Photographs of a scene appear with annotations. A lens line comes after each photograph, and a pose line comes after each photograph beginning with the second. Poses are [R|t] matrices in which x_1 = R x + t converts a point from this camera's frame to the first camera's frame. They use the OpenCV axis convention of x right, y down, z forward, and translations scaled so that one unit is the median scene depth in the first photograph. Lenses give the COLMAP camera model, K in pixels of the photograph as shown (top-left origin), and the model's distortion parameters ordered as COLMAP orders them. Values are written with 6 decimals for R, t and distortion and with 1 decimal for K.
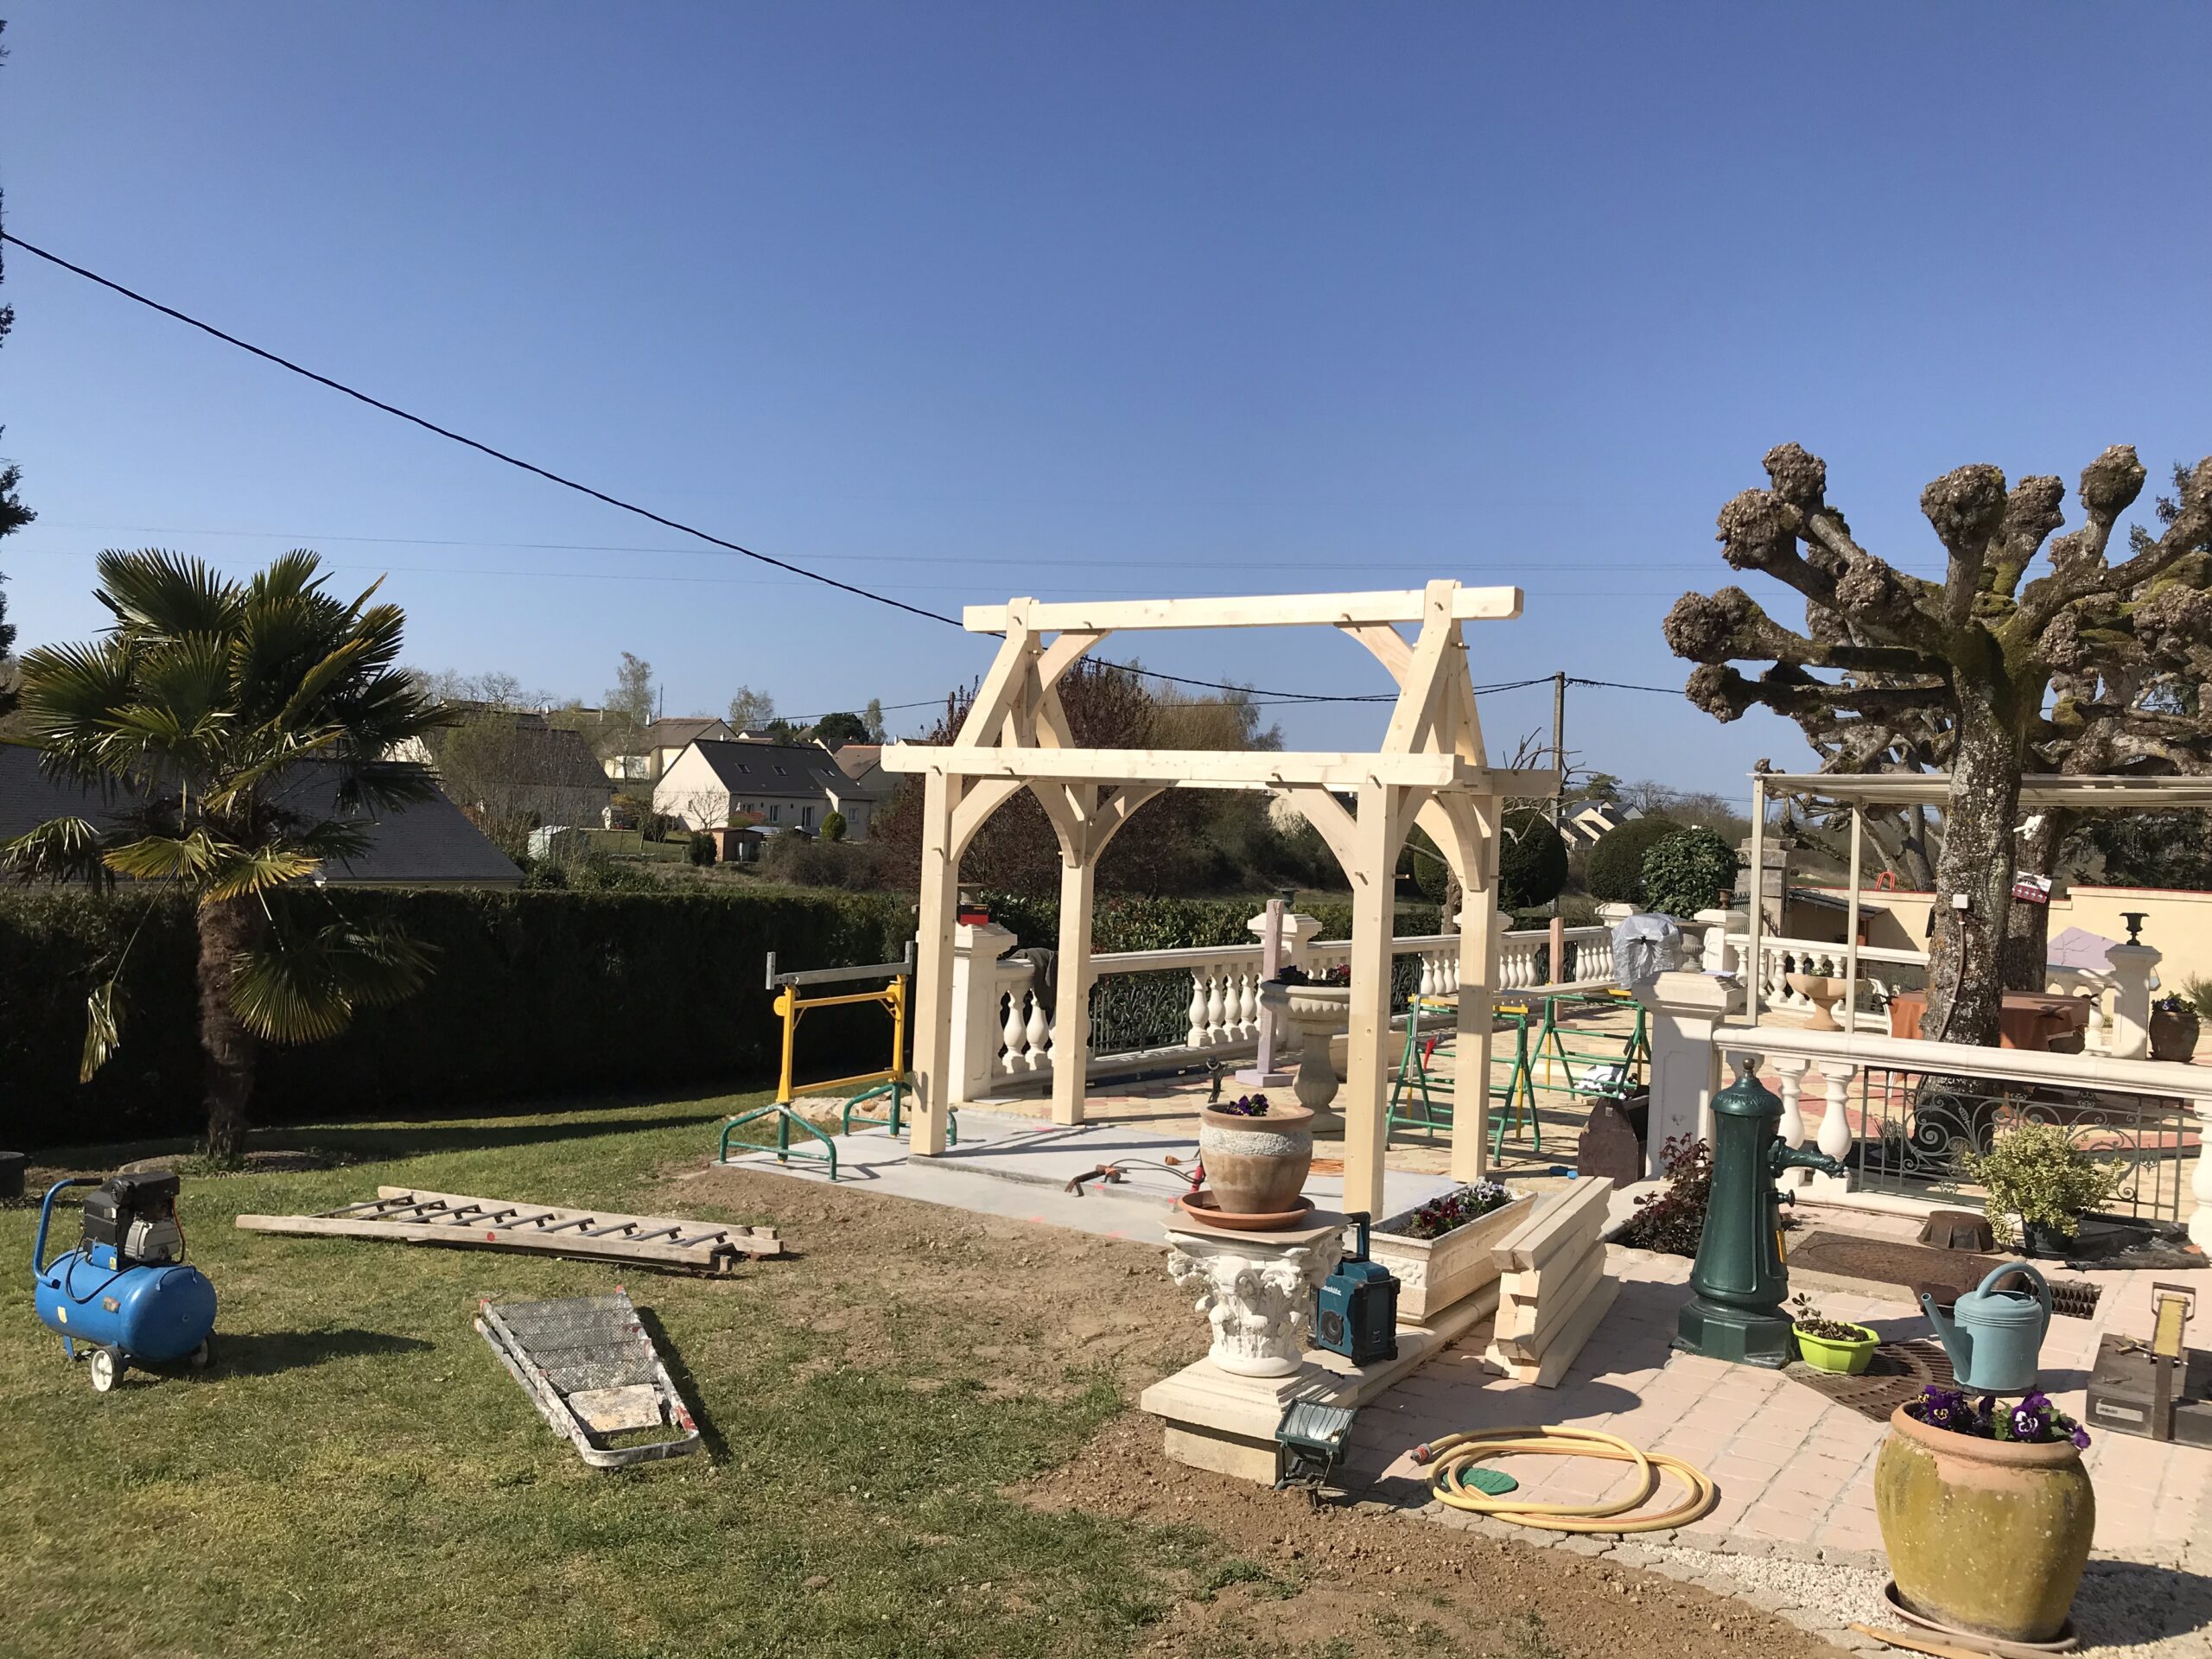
lens RADIAL K [[1809.3, 0, 1059.4], [0, 1809.3, 823.5], [0, 0, 1]] dist [0.048044, -0.002062]
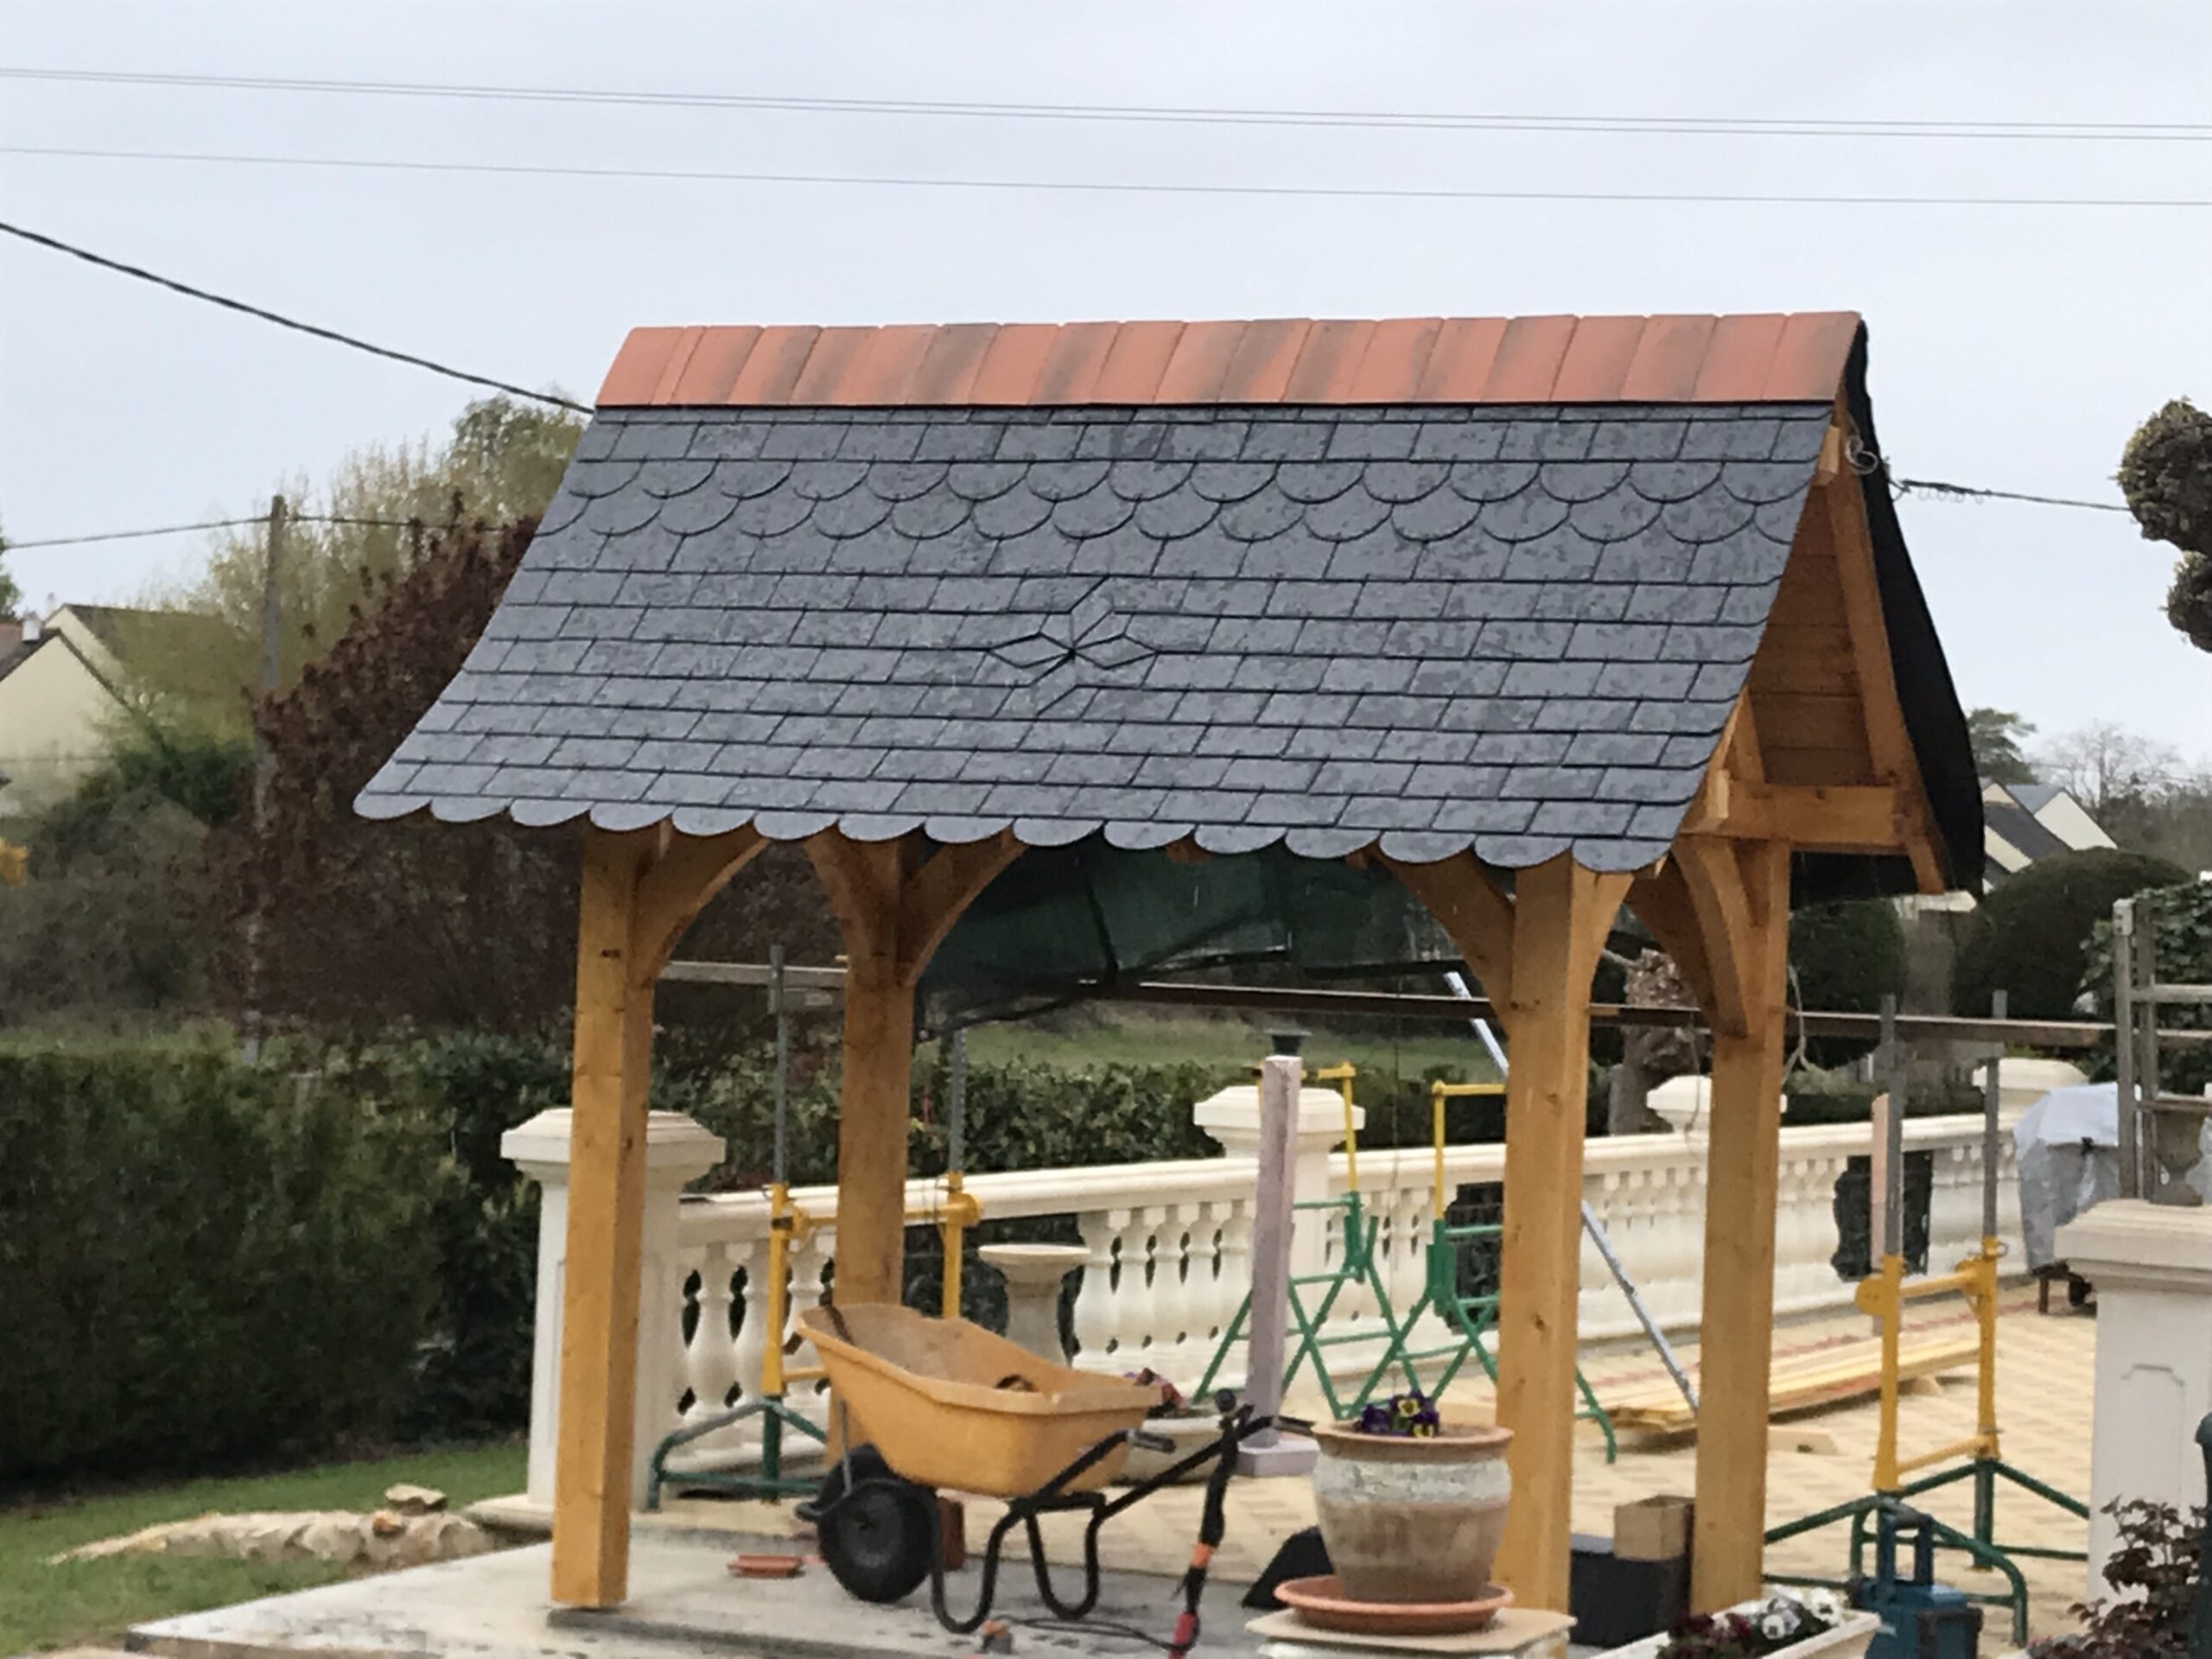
lens RADIAL K [[5142.7, 0, 1106.0], [0, 5142.7, 829.5], [0, 0, 1]] dist [0.287177, -0.203941]
pose [[0.992494, 0.000163, 0.122293, -0.060353], [-0.000036, 0.999999, -0.001036, -0.009644], [-0.122293, 0.001024, 0.992493, -0.196423]]
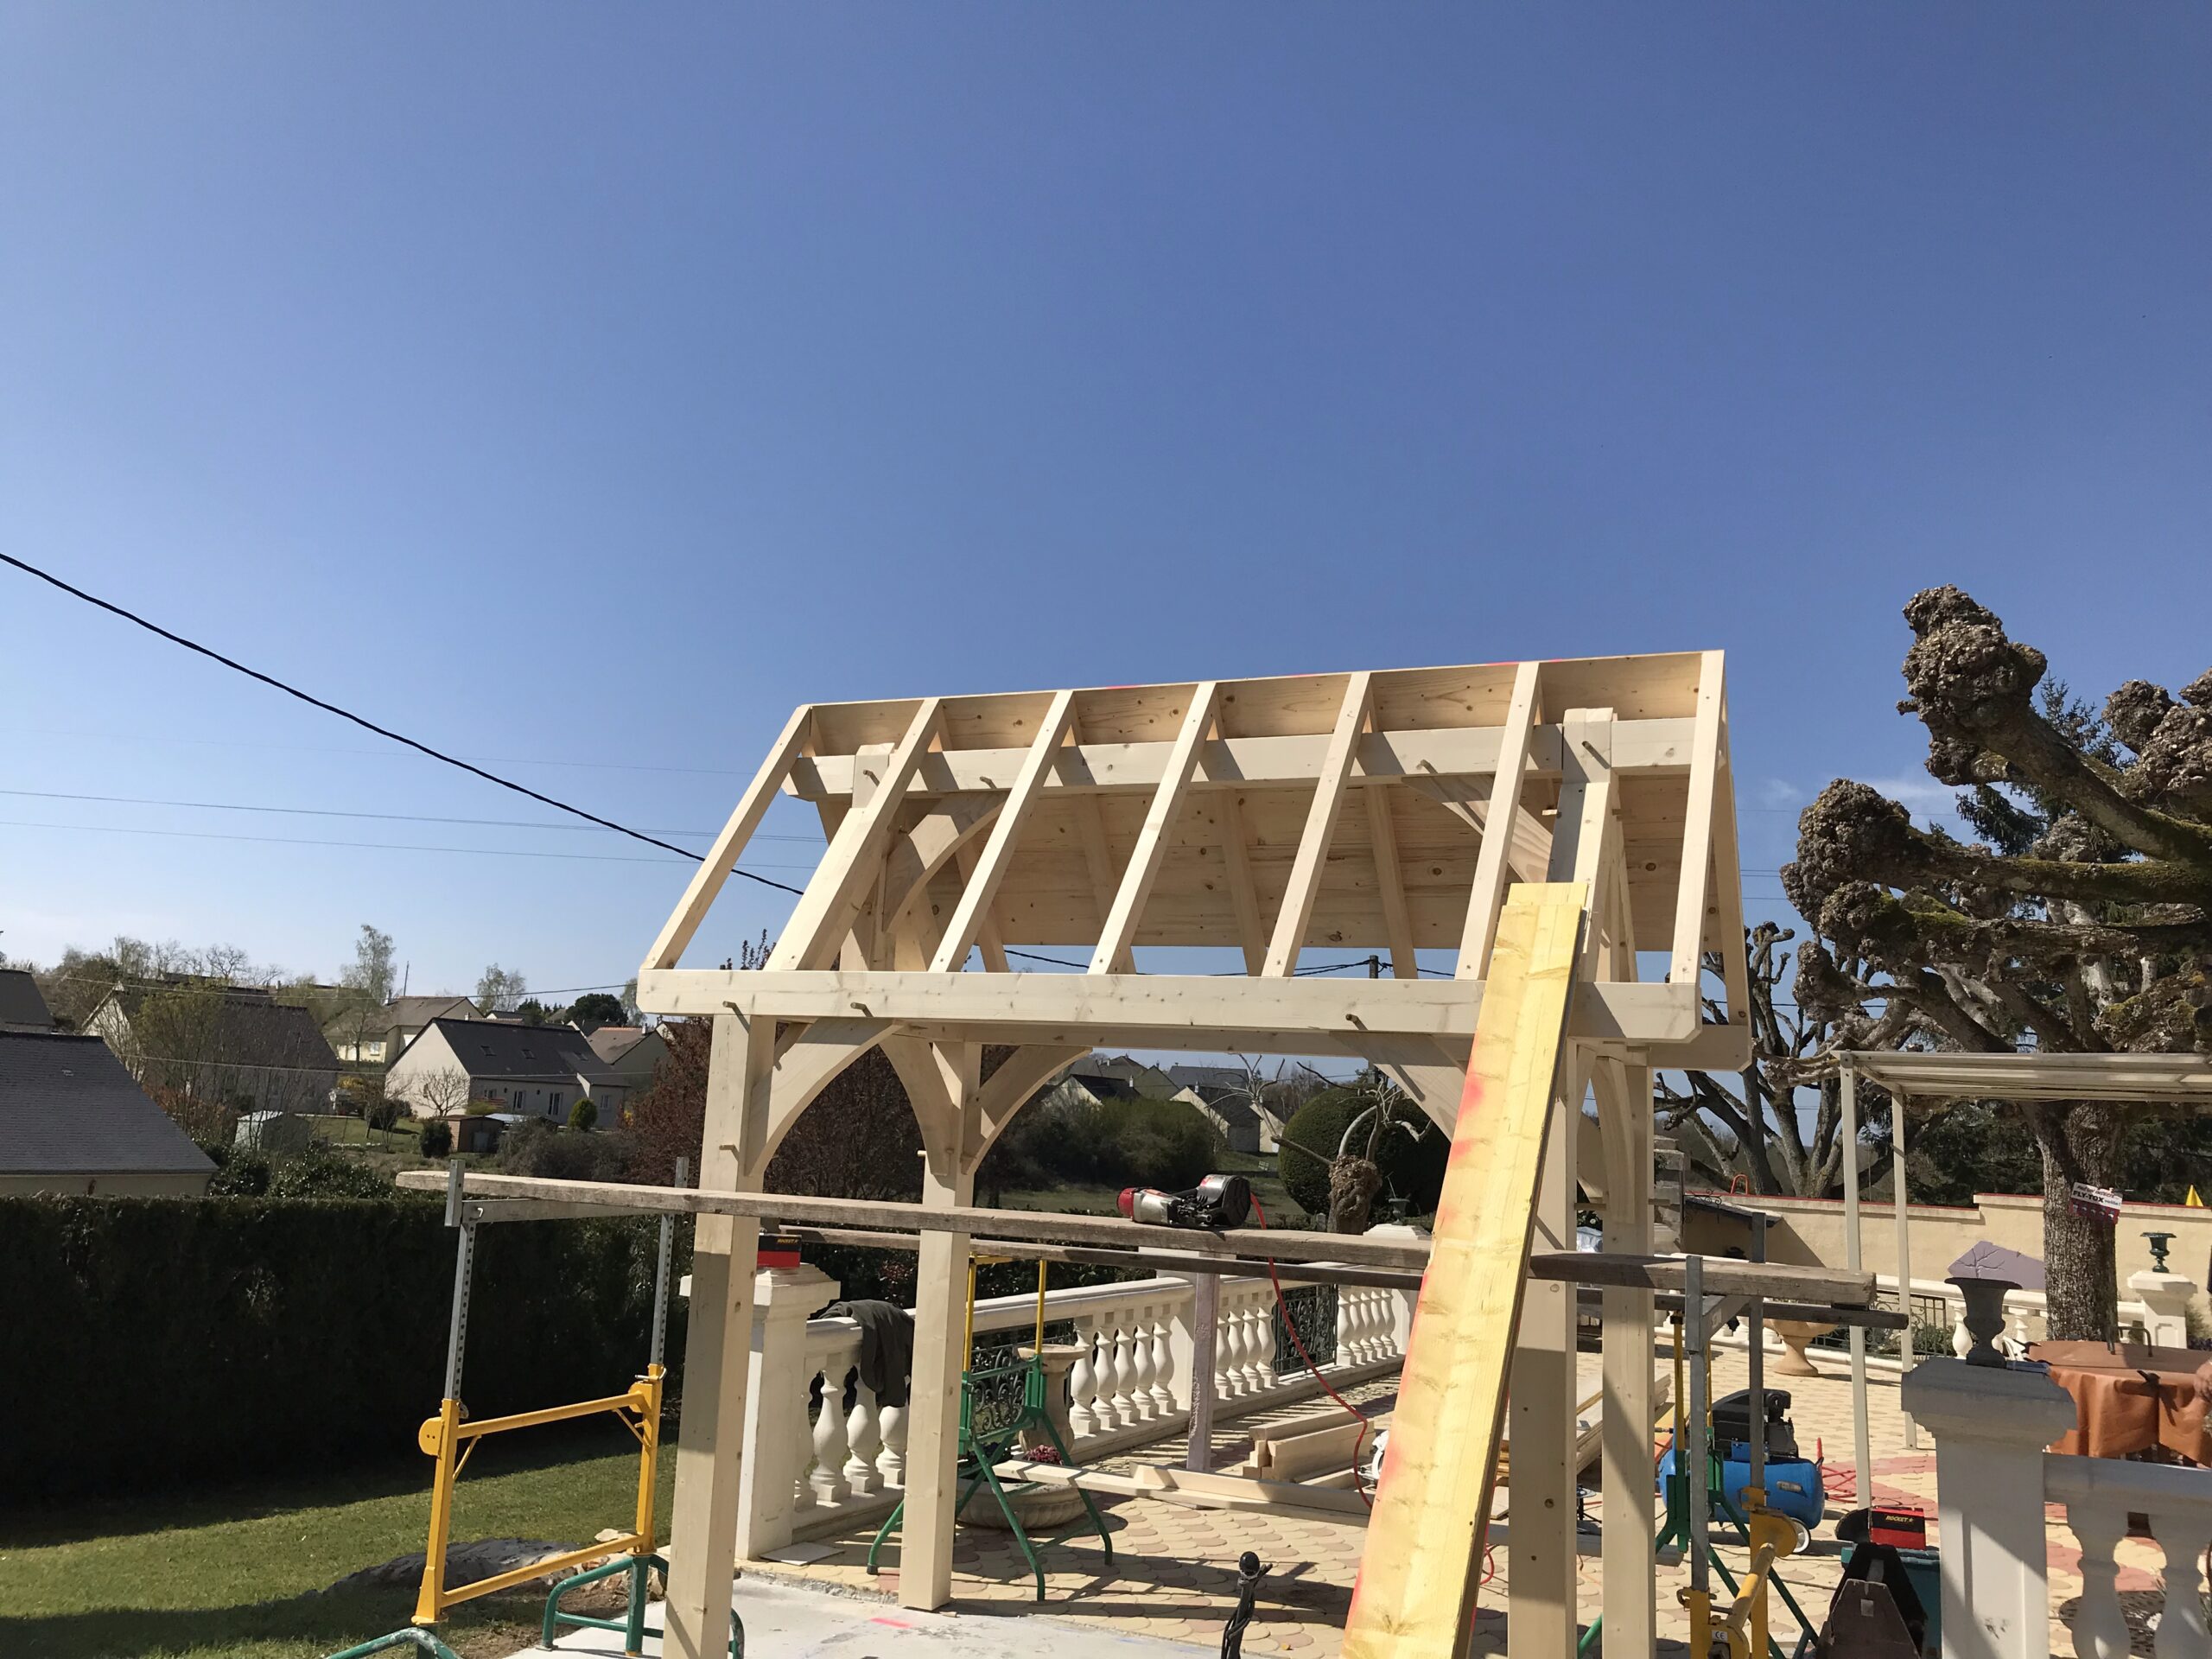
lens RADIAL K [[1805.0, 0, 1078.0], [0, 1805.0, 840.0], [0, 0, 1]] dist [0.001425, -0.004010]
pose [[0.990298, 0.030473, 0.135580, -0.022095], [-0.009645, 0.988380, -0.151698, 0.001984], [-0.138627, 0.148918, 0.979084, 0.236645]]
